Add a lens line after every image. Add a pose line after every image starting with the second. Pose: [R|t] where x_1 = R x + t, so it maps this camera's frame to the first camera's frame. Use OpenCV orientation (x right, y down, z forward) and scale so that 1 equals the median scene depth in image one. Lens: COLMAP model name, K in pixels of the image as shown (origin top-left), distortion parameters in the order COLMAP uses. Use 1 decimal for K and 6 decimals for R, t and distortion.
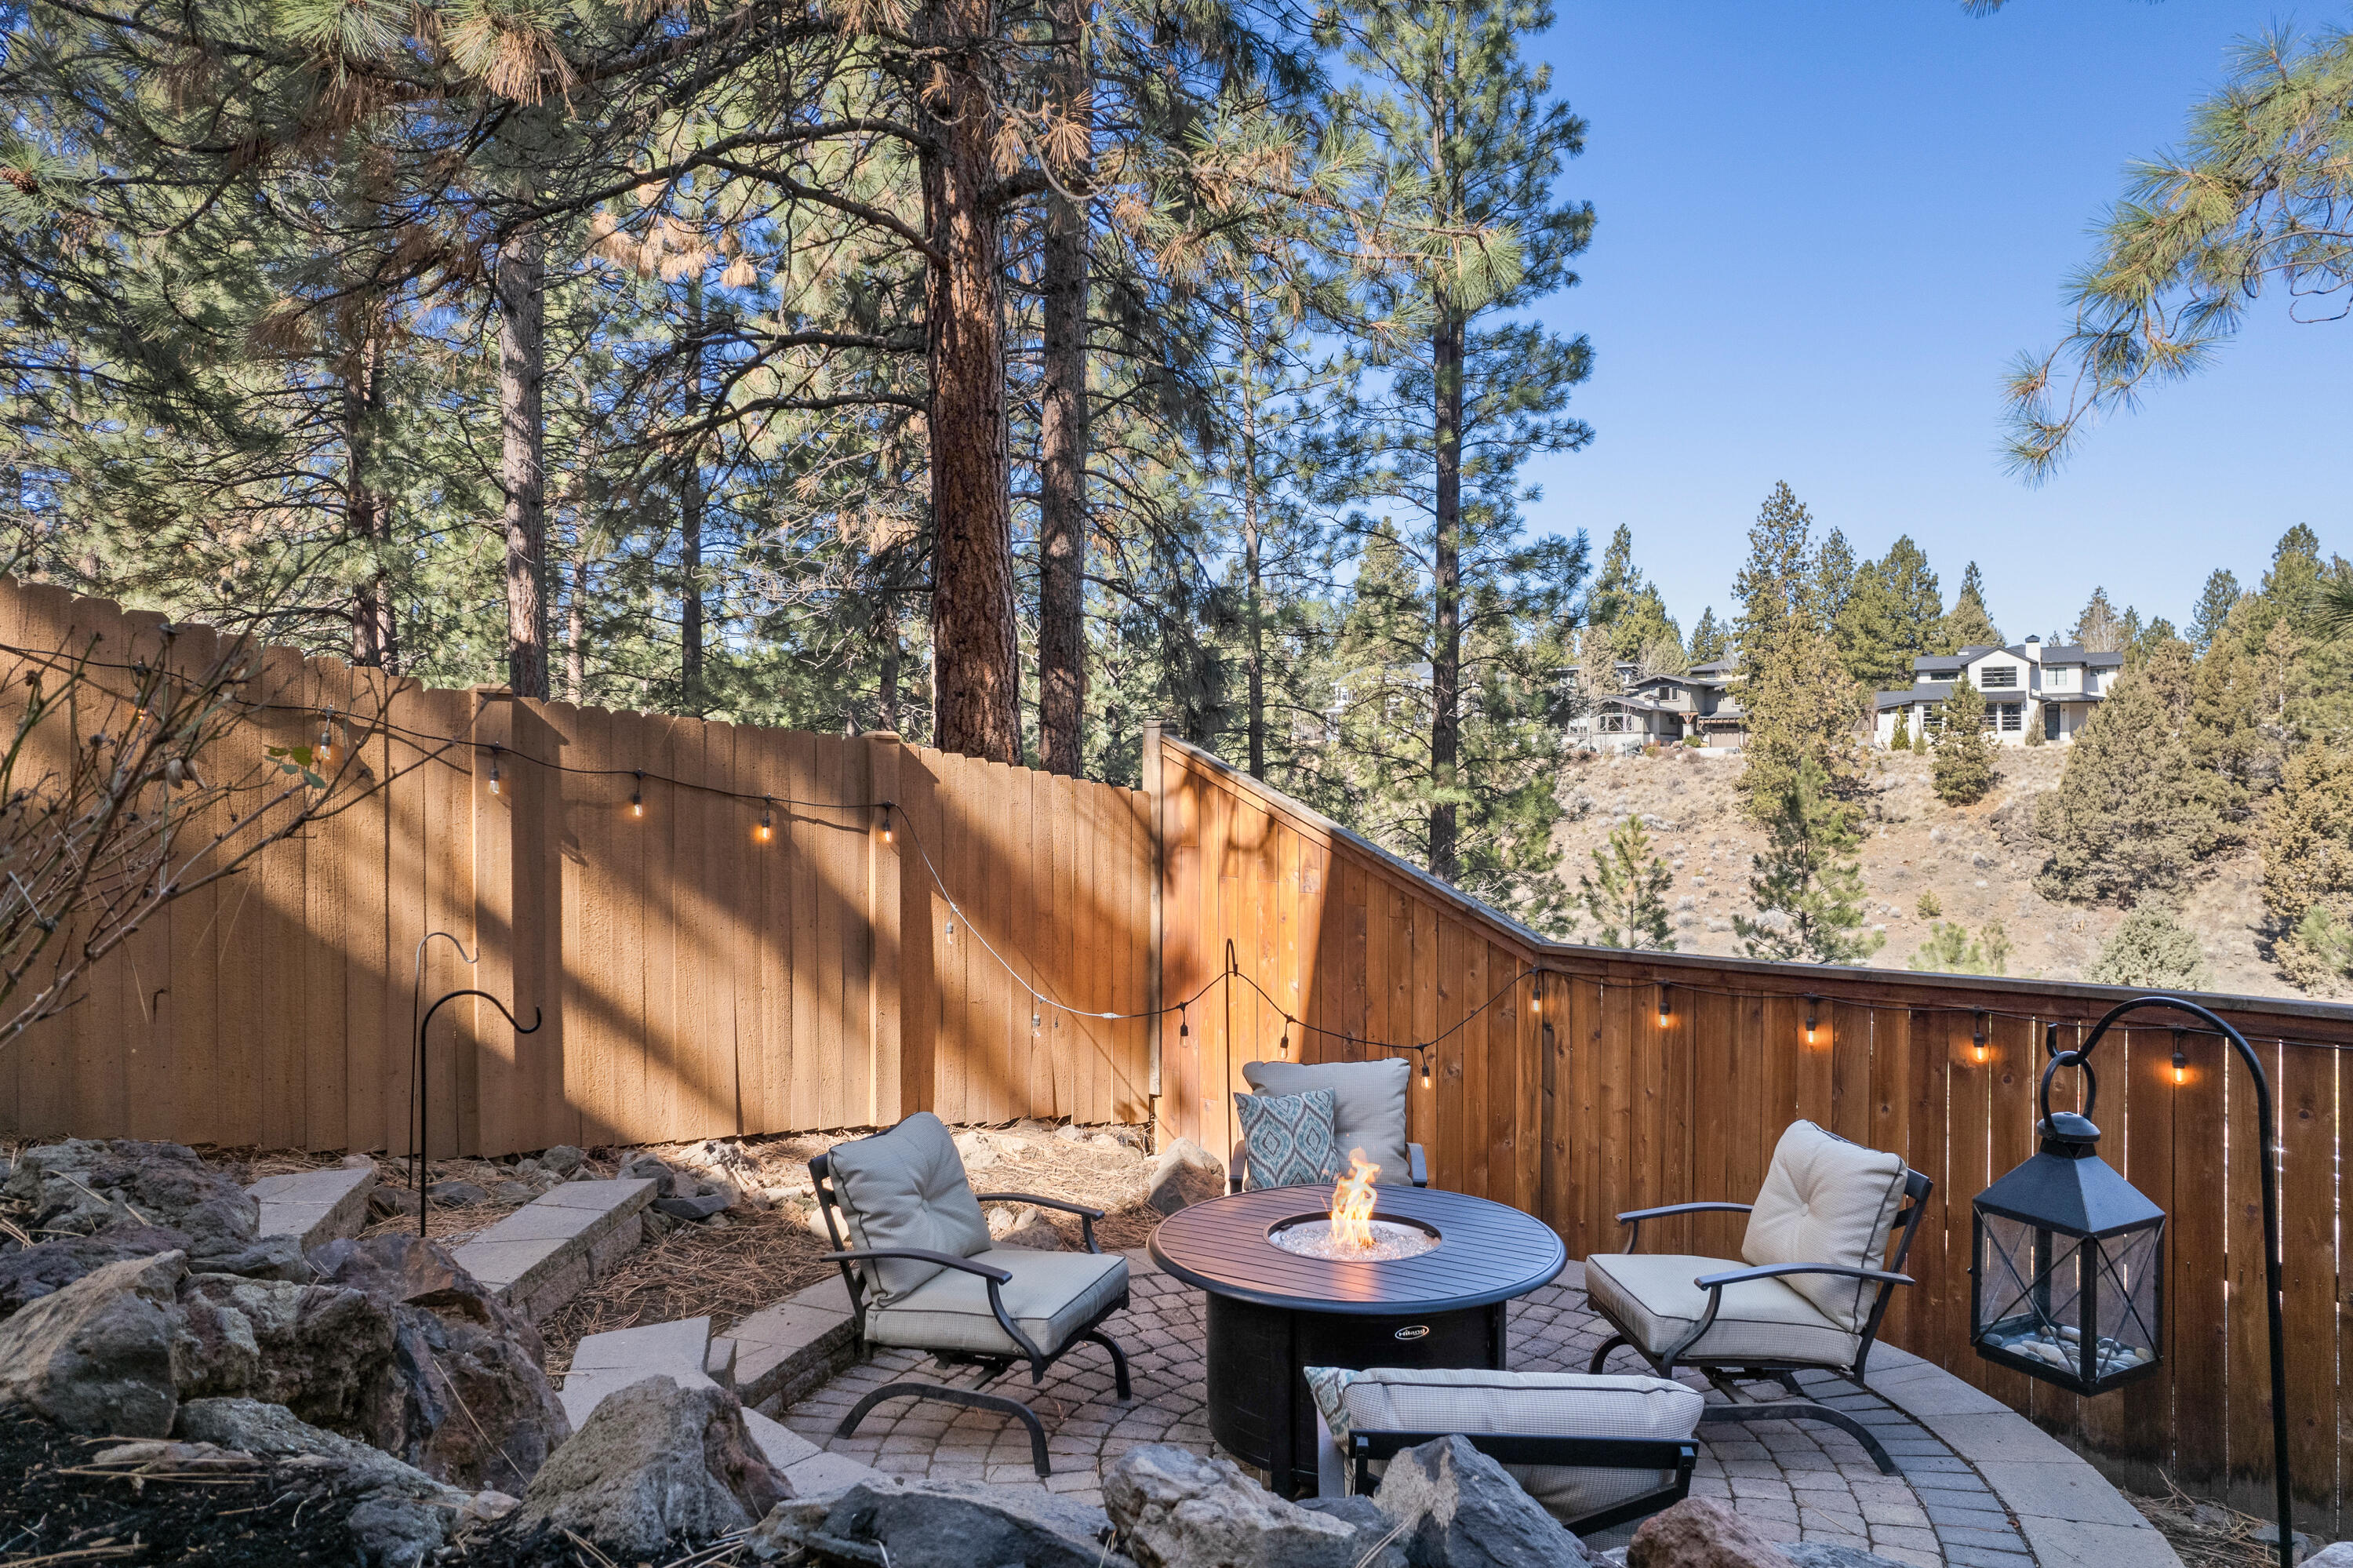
lens RADIAL K [[1528.9, 0, 1180.6], [0, 1528.9, 778.0], [0, 0, 1]] dist [-0.063890, 0.054385]
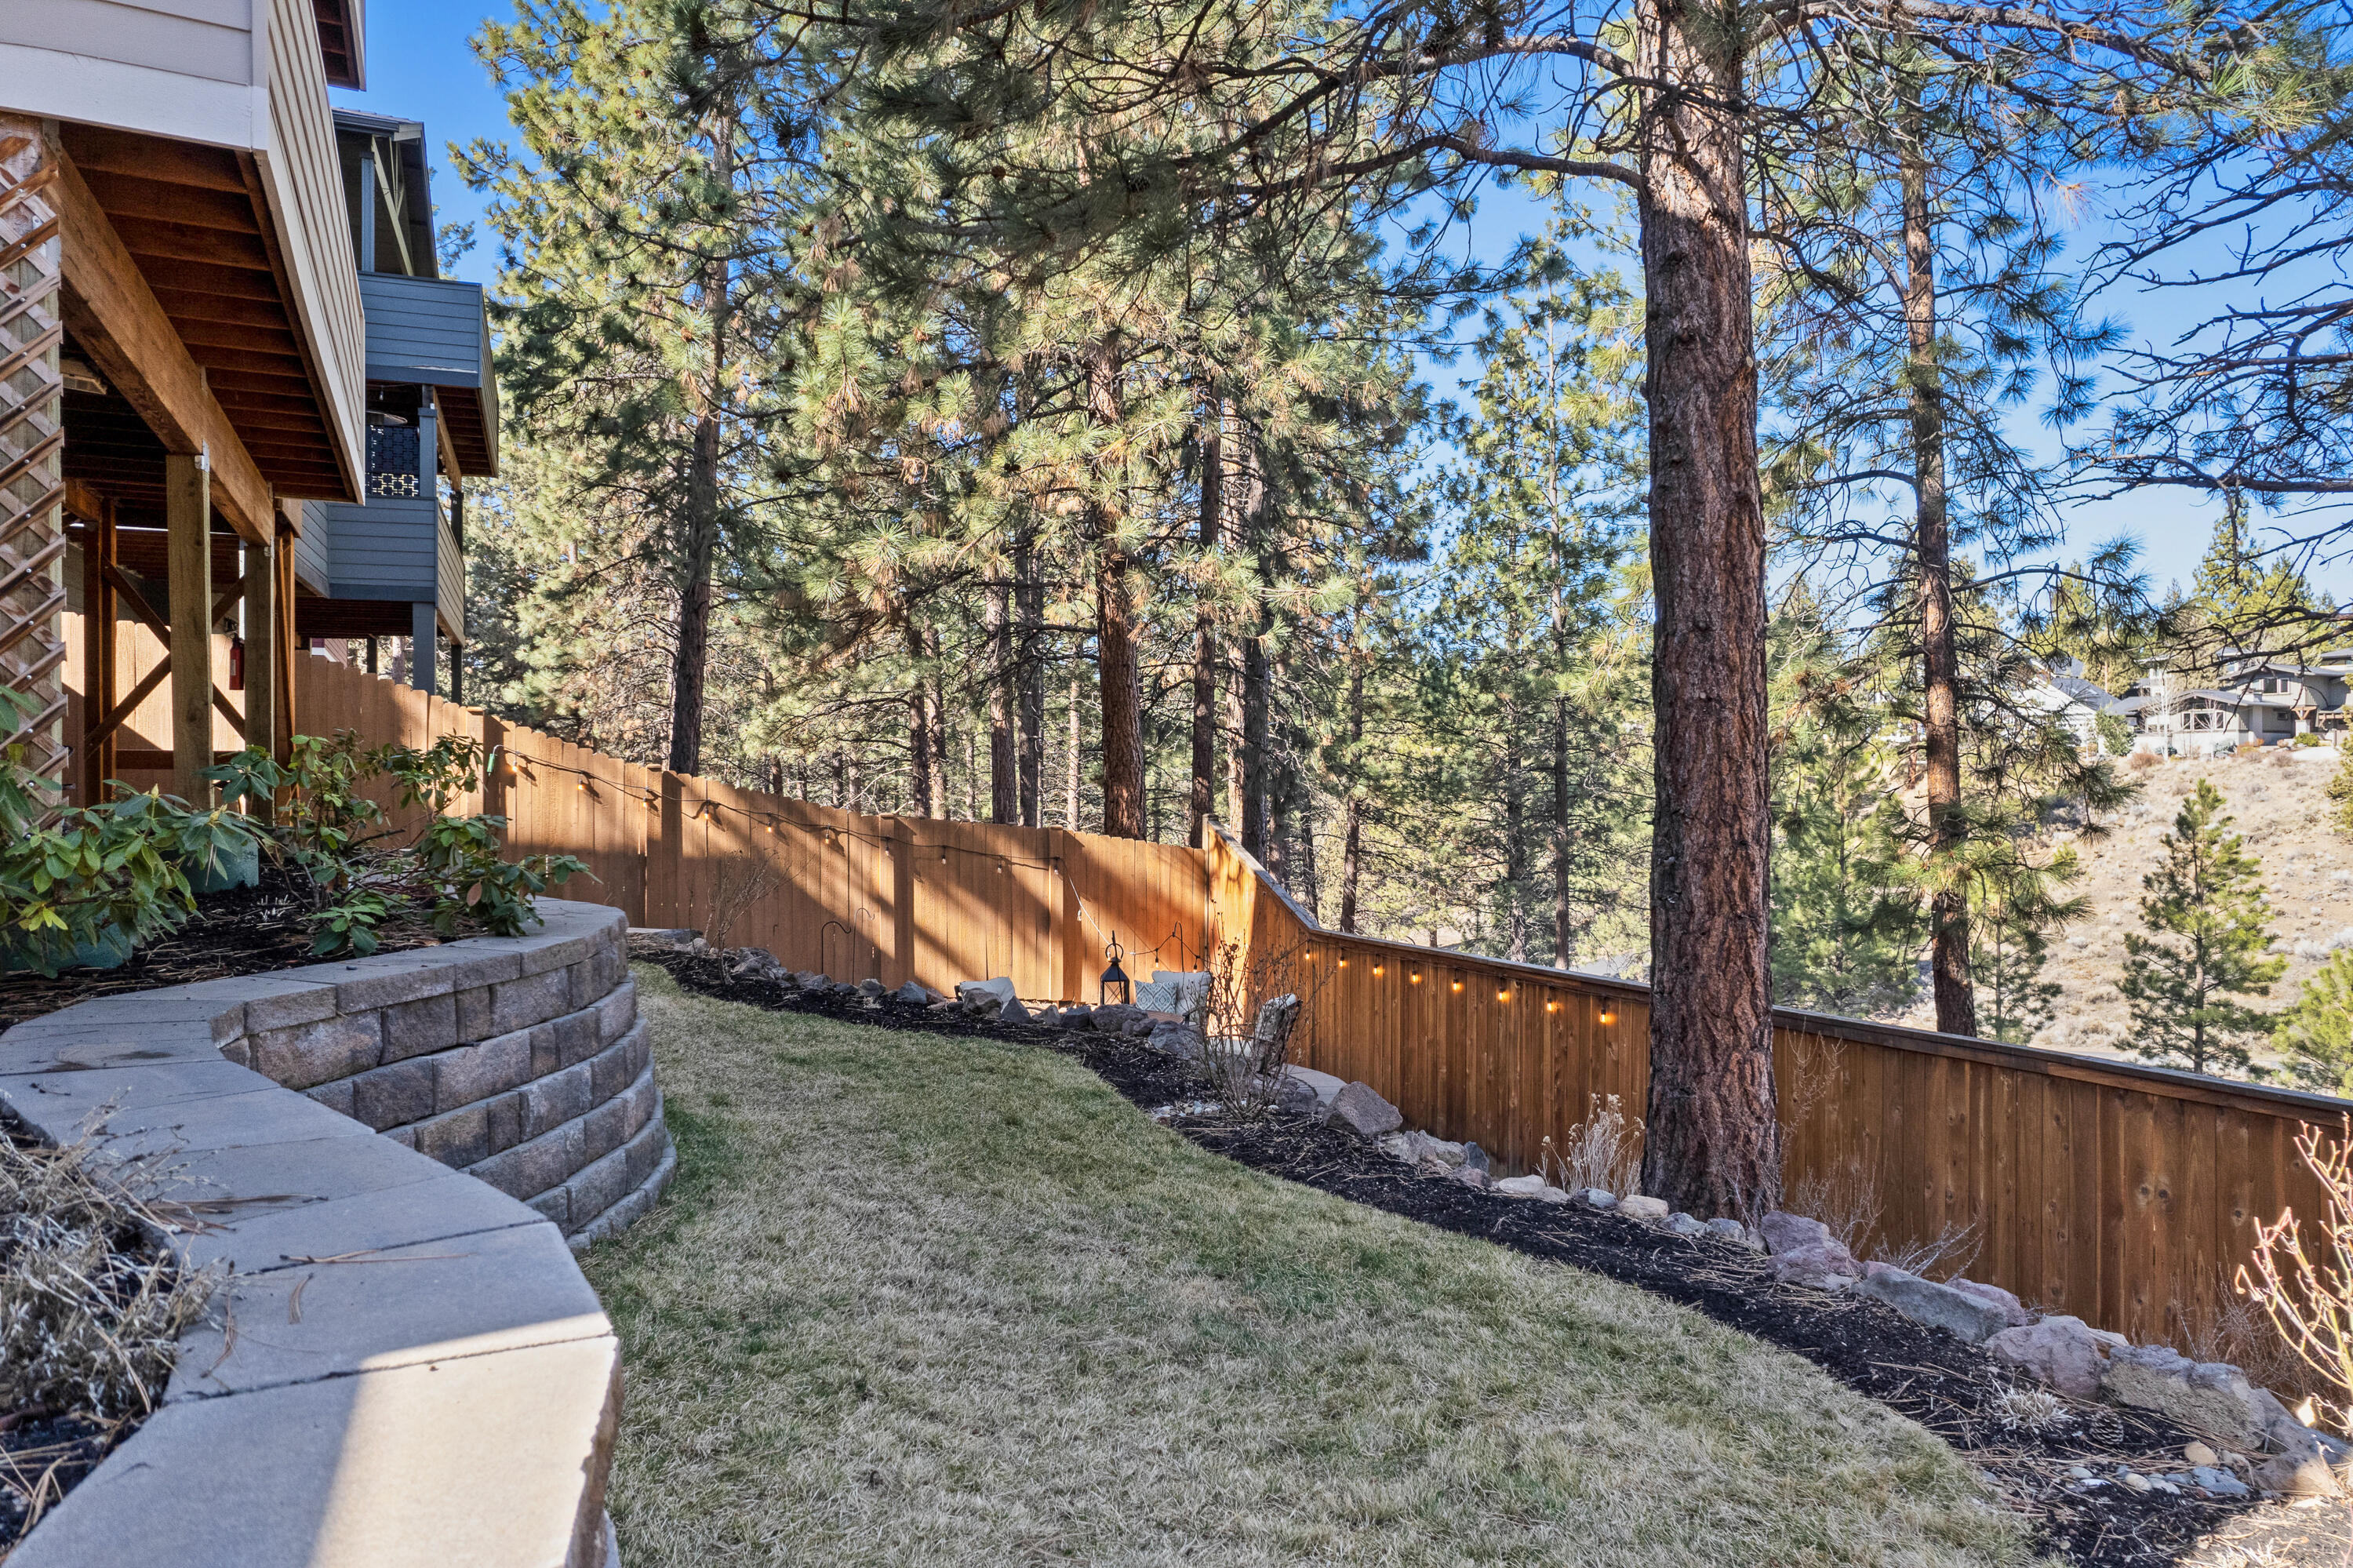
lens RADIAL K [[1508.5, 0, 1176.5], [0, 1508.5, 784.0], [0, 0, 1]] dist [-0.051302, 0.029024]
pose [[0.933581, 0.002455, -0.358357, 0.672232], [0.000016, 0.999976, 0.006893, -0.092086], [0.358365, -0.006441, 0.933559, -0.885617]]
